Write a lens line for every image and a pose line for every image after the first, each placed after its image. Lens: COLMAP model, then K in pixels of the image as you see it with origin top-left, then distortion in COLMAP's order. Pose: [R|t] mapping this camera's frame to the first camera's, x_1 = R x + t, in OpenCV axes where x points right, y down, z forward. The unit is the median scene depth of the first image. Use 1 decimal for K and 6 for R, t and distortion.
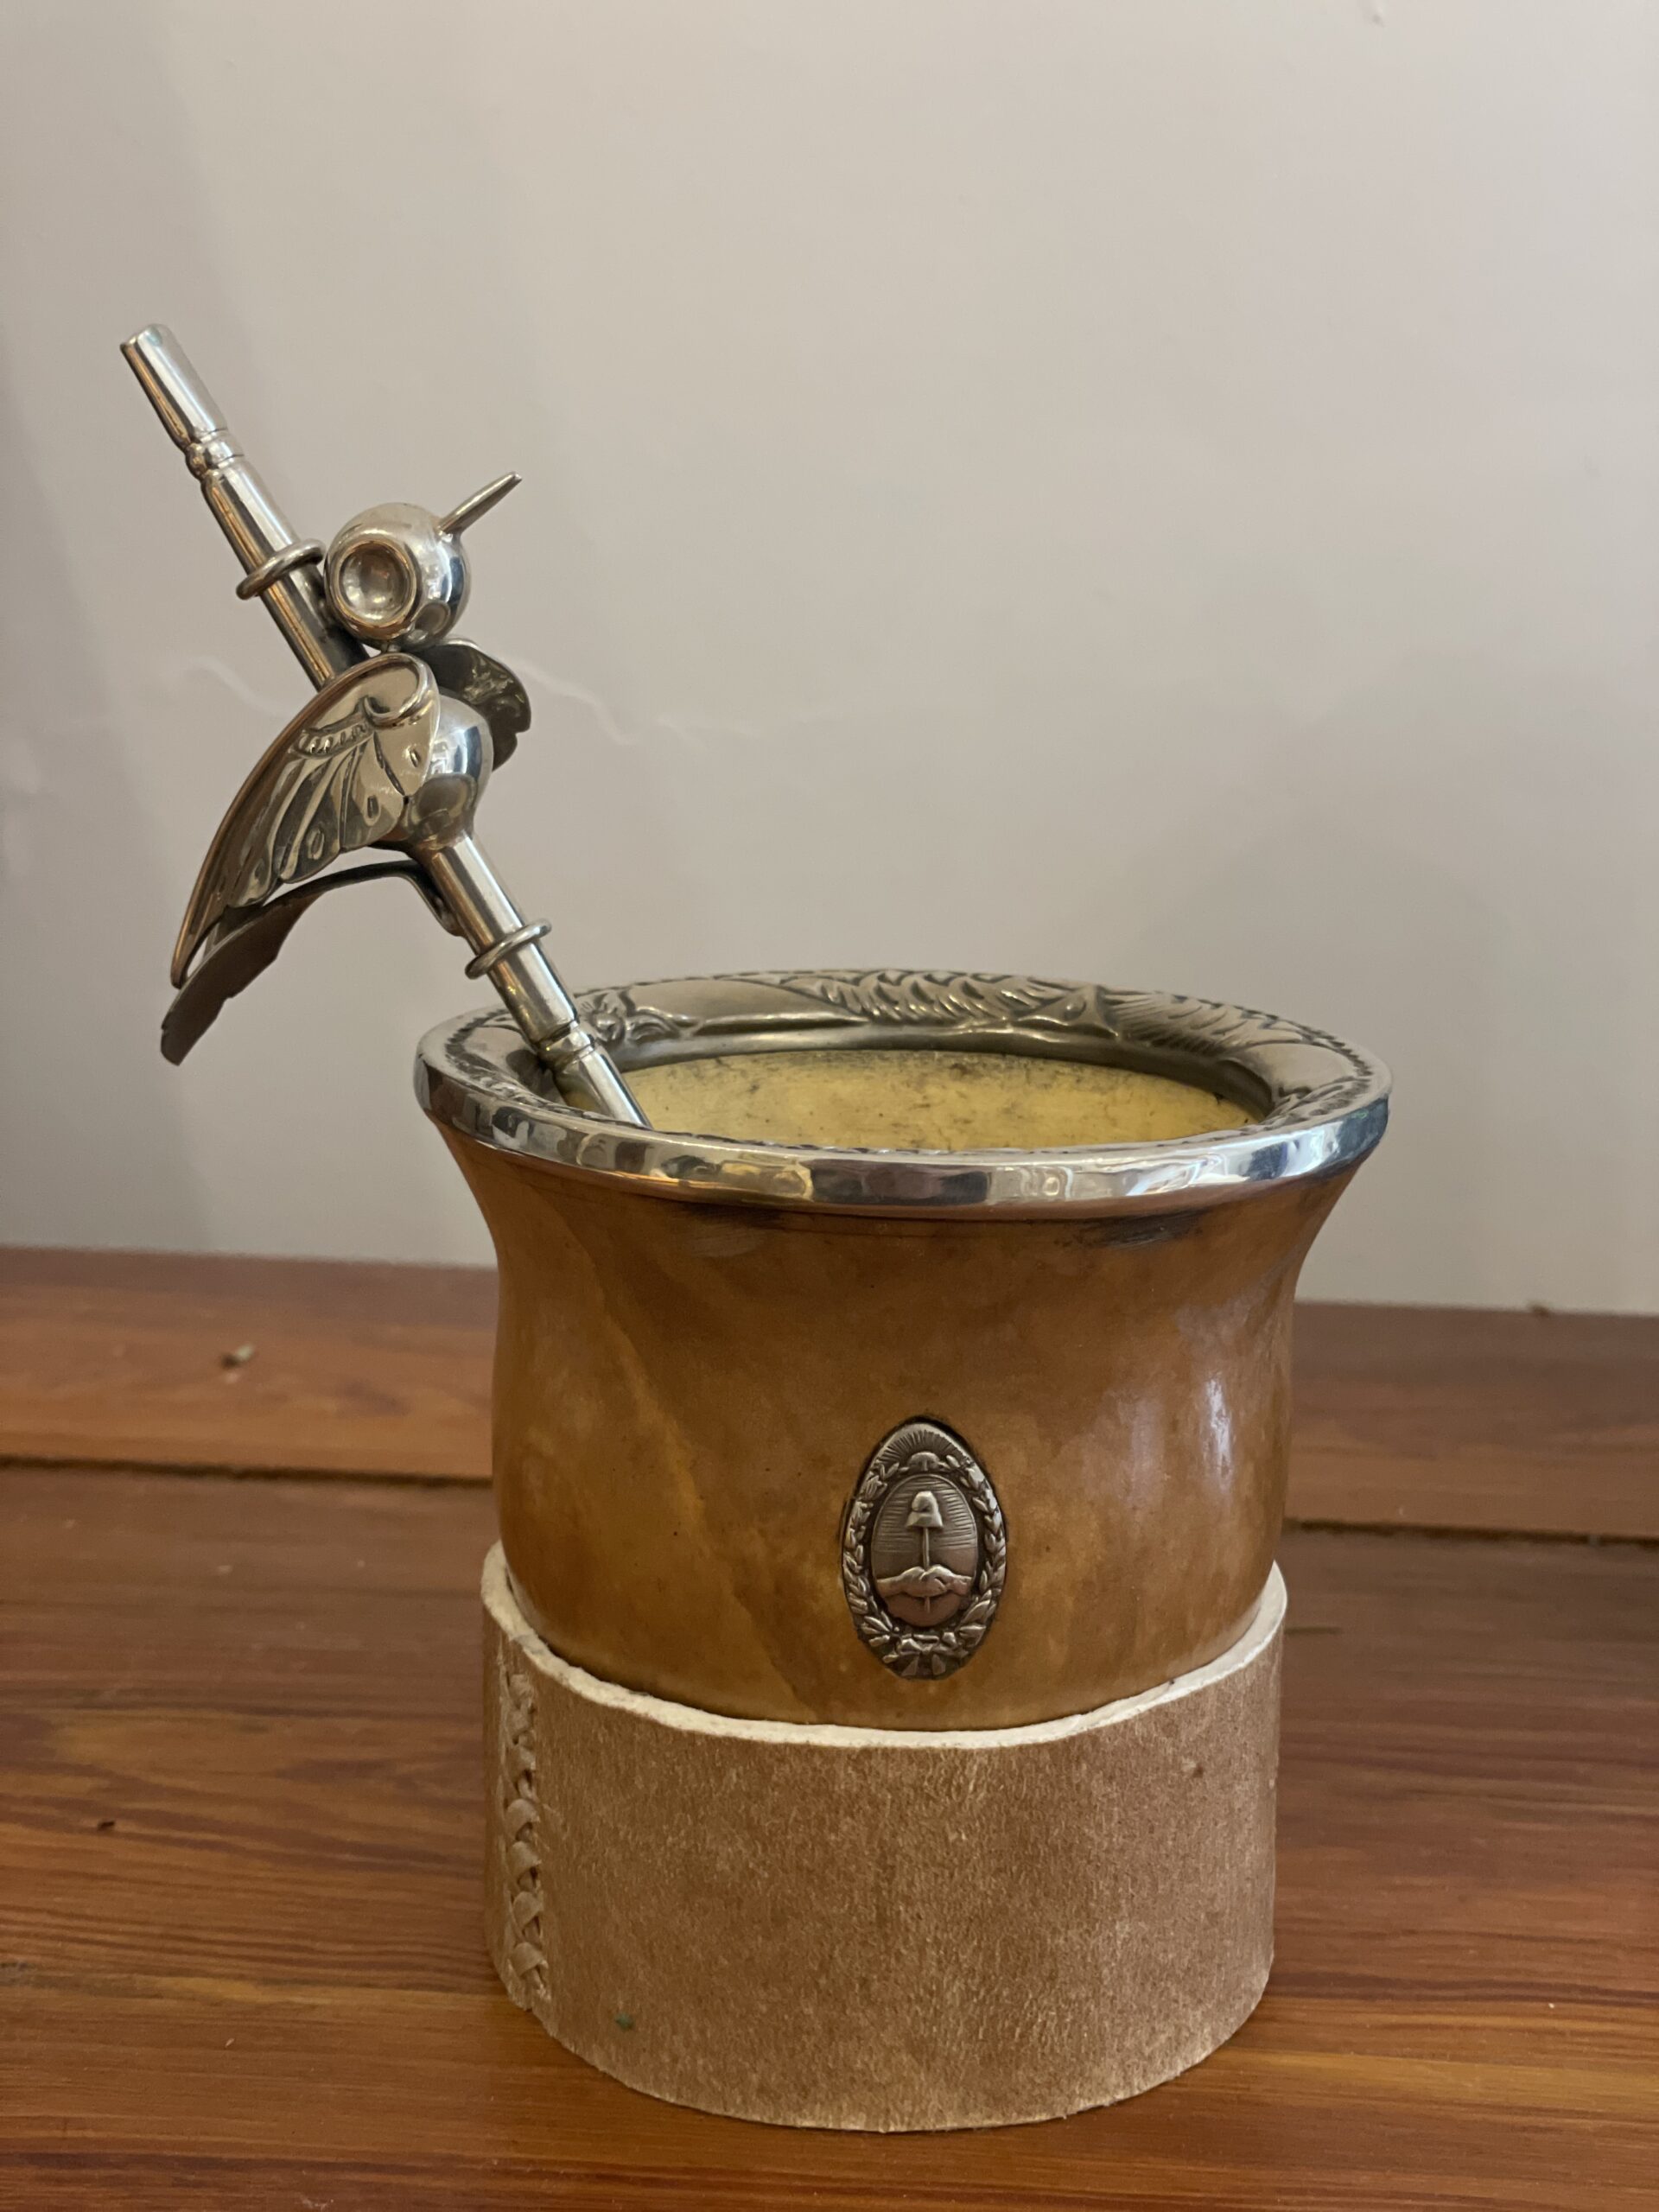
lens RADIAL K [[3353.4, 0, 828.5], [0, 3353.4, 1115.2], [0, 0, 1]] dist [0.053627, 0.000000]
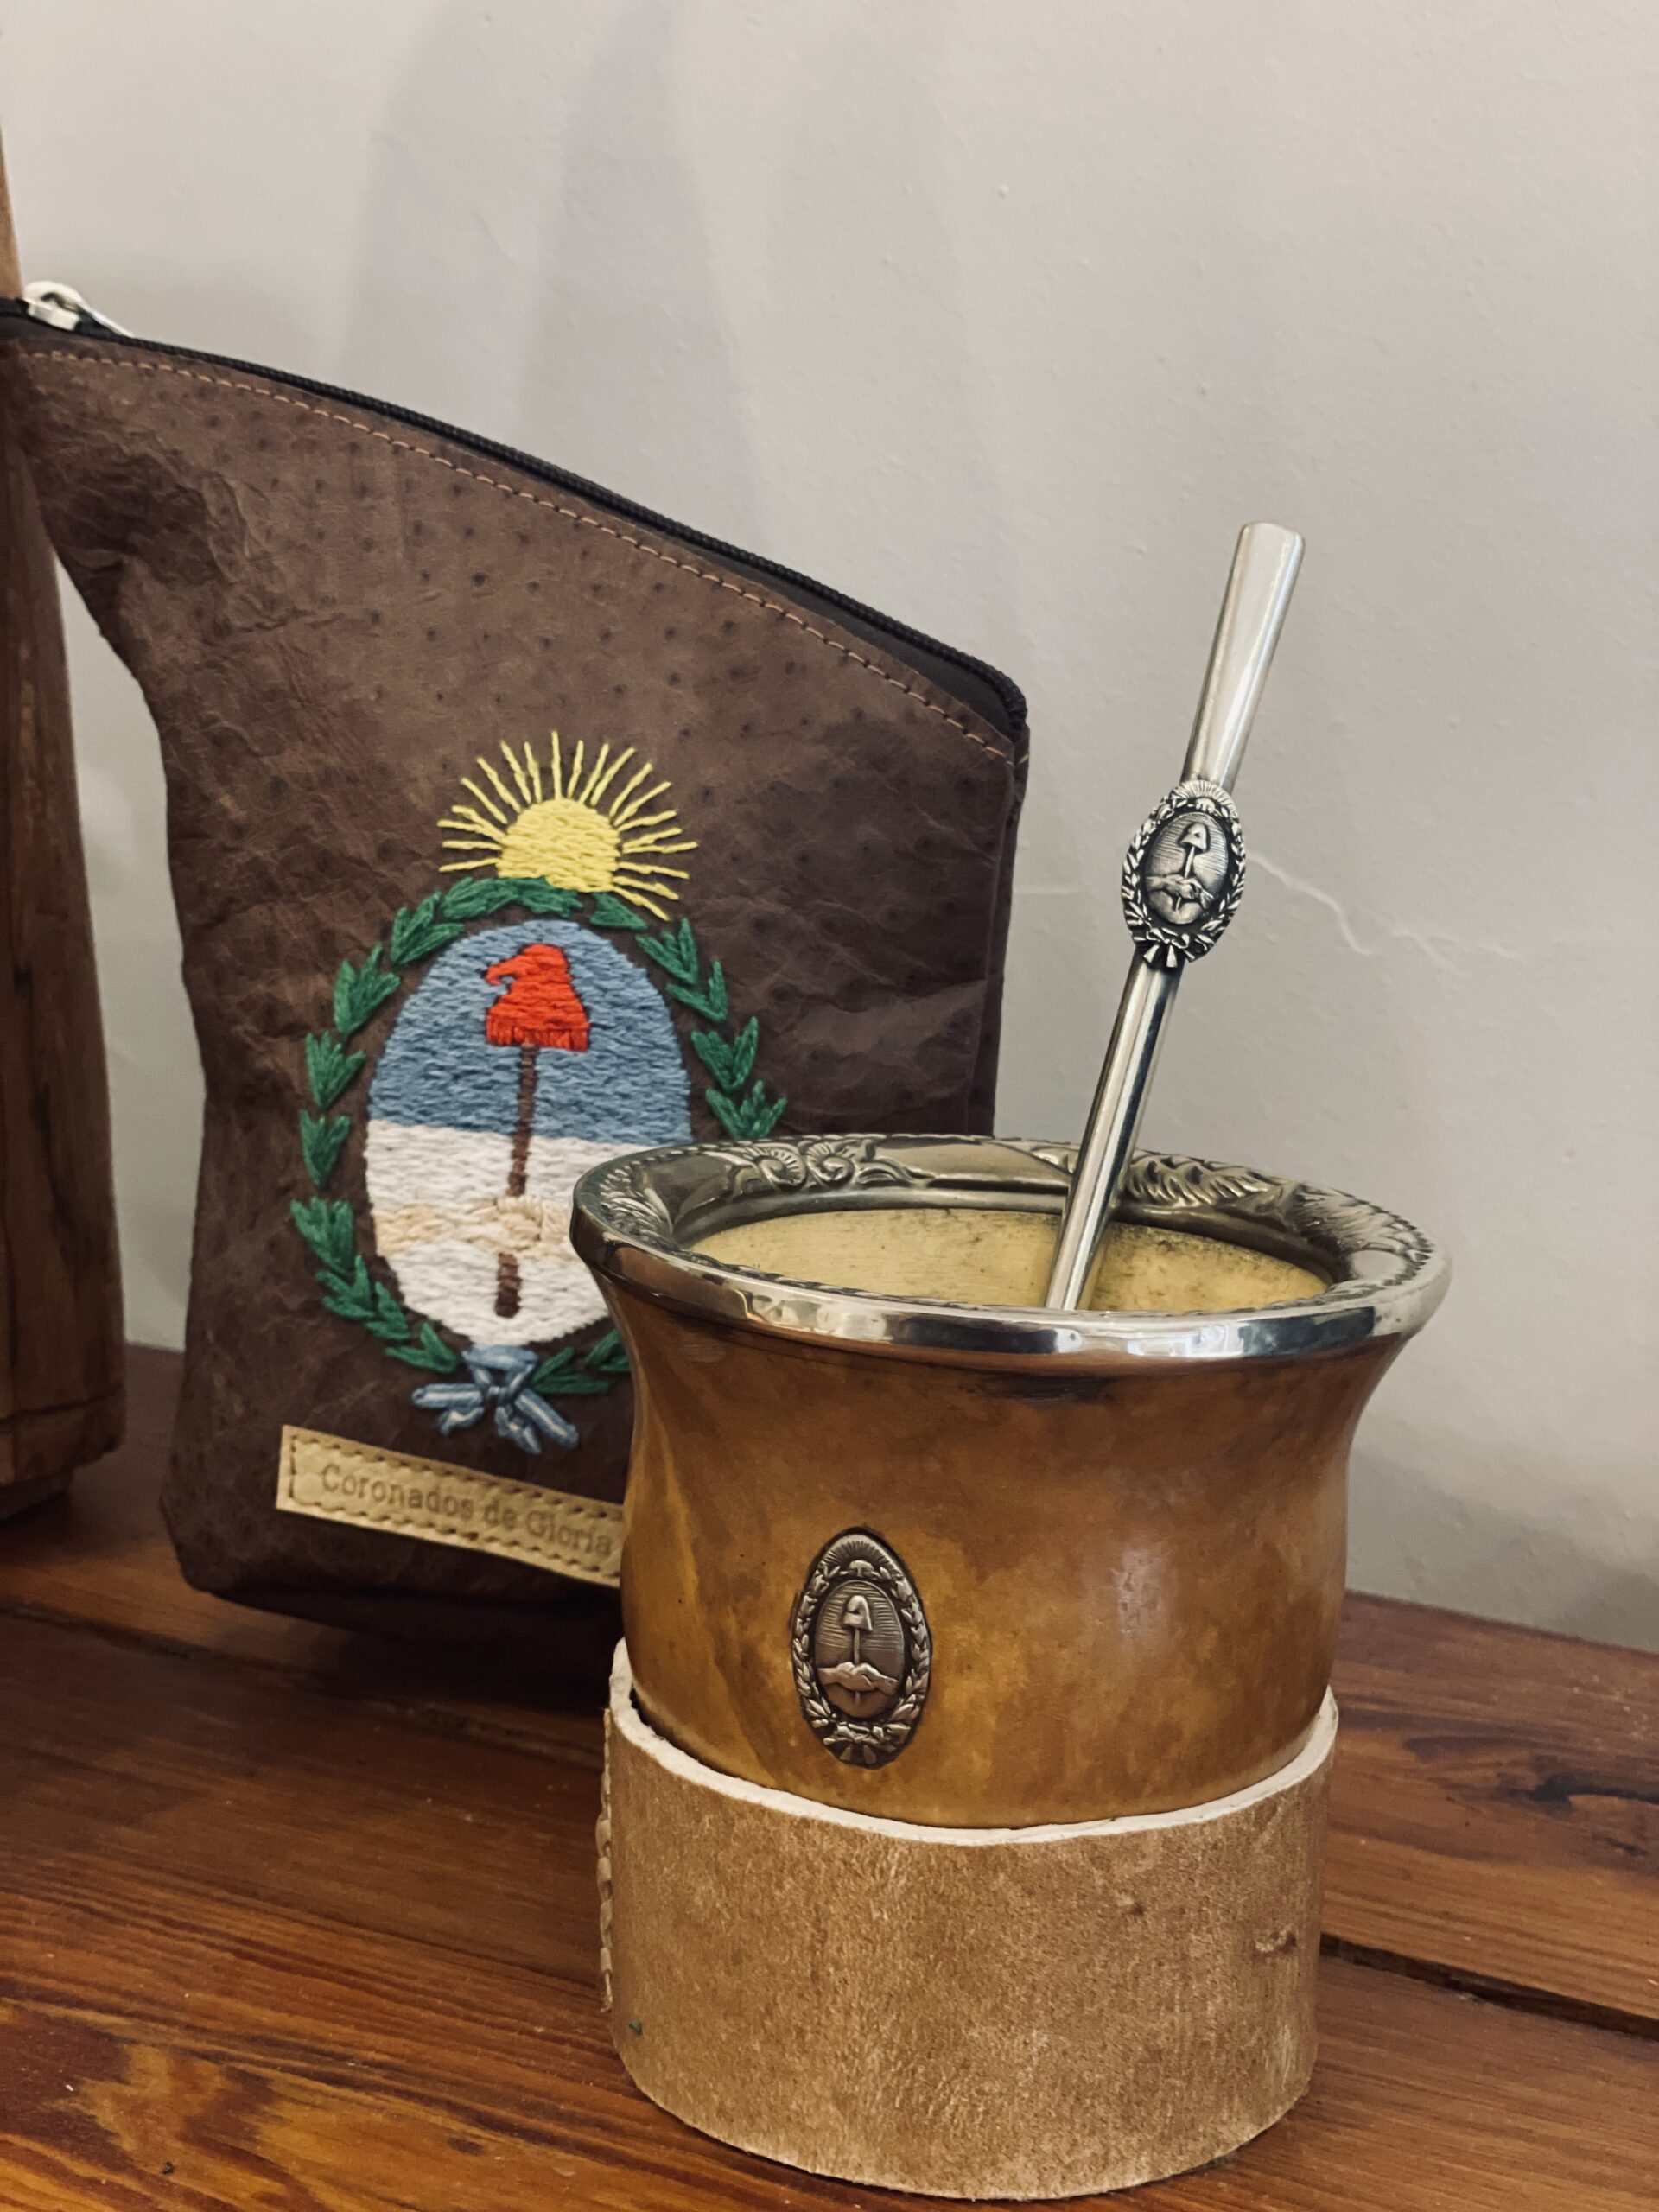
lens RADIAL K [[3353.4, 0, 772.9], [0, 3353.4, 1107.0], [0, 0, 1]] dist [0.053627, 0.000000]
pose [[0.902649, 0.099405, -0.418740, 0.438954], [-0.122209, 0.992112, -0.027920, -0.014684], [0.412661, 0.076376, 0.907677, -0.042823]]
